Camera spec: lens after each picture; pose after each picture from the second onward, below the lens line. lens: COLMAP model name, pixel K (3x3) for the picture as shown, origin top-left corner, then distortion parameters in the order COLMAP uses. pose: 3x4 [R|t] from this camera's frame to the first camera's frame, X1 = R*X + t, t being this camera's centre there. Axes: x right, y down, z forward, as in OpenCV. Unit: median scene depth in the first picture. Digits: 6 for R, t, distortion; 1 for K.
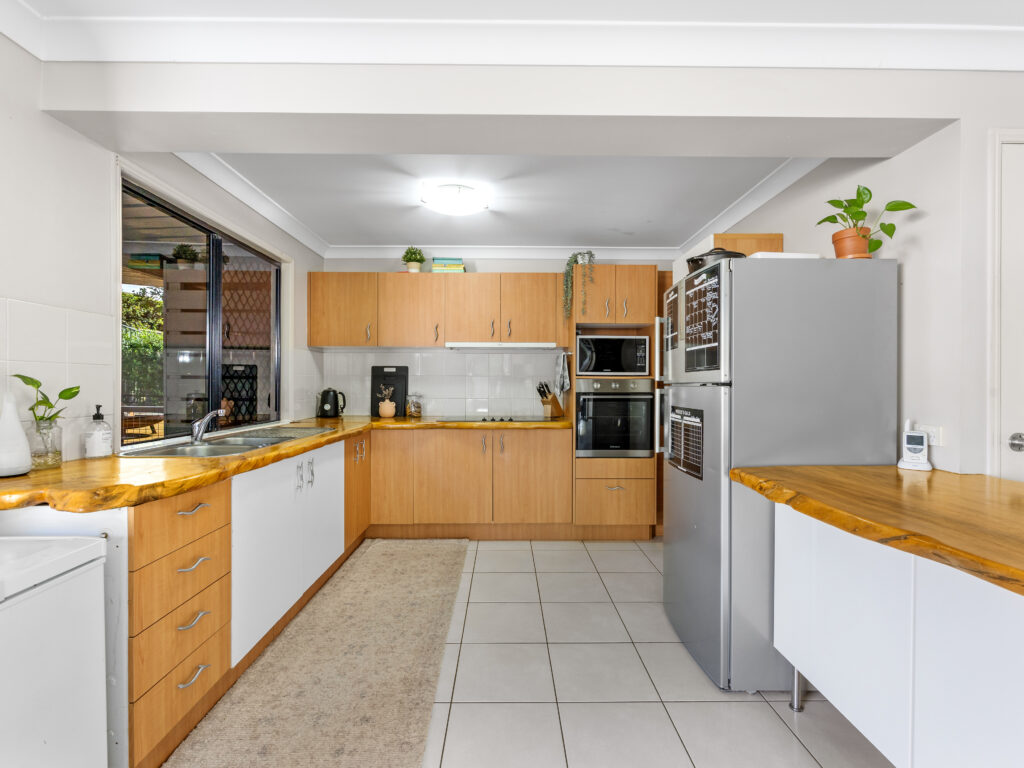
lens RADIAL K [[461.3, 0, 512.0], [0, 461.3, 384.0], [0, 0, 1]] dist [0.000416, 0.000041]
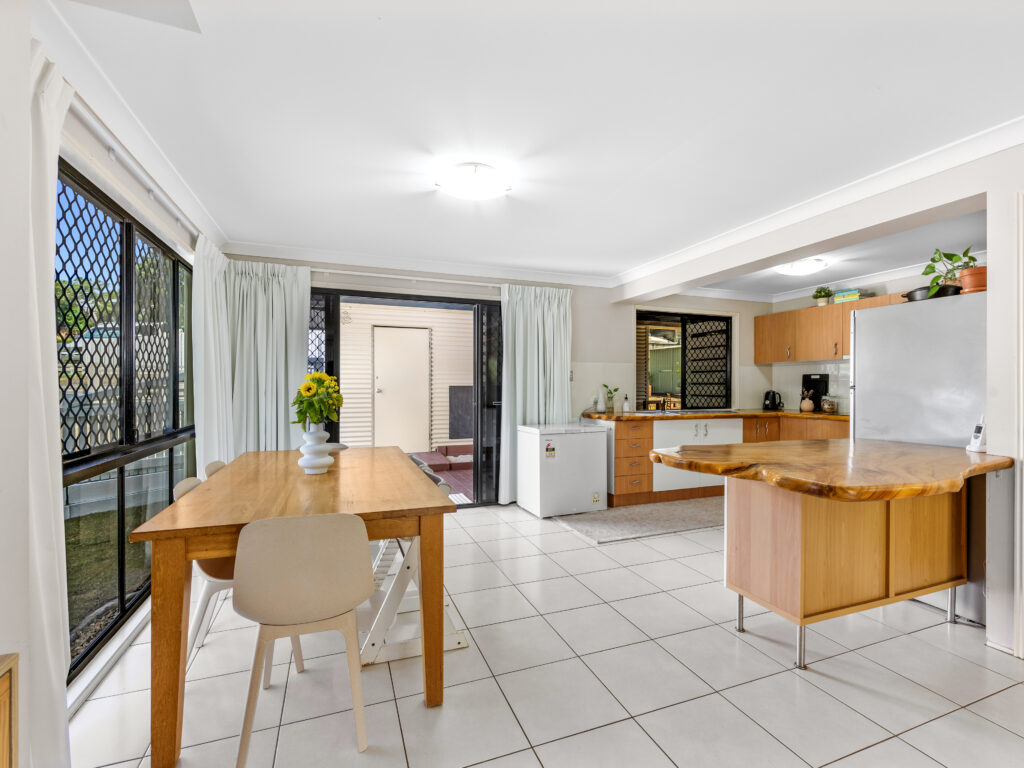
lens RADIAL K [[461.3, 0, 512.0], [0, 461.3, 384.0], [0, 0, 1]] dist [0.000416, 0.000041]
pose [[0.344631, -0.005936, -0.938719, 0.747871], [-0.001510, 0.999975, -0.006878, 0.000629], [0.938737, 0.003787, 0.344614, -0.325657]]
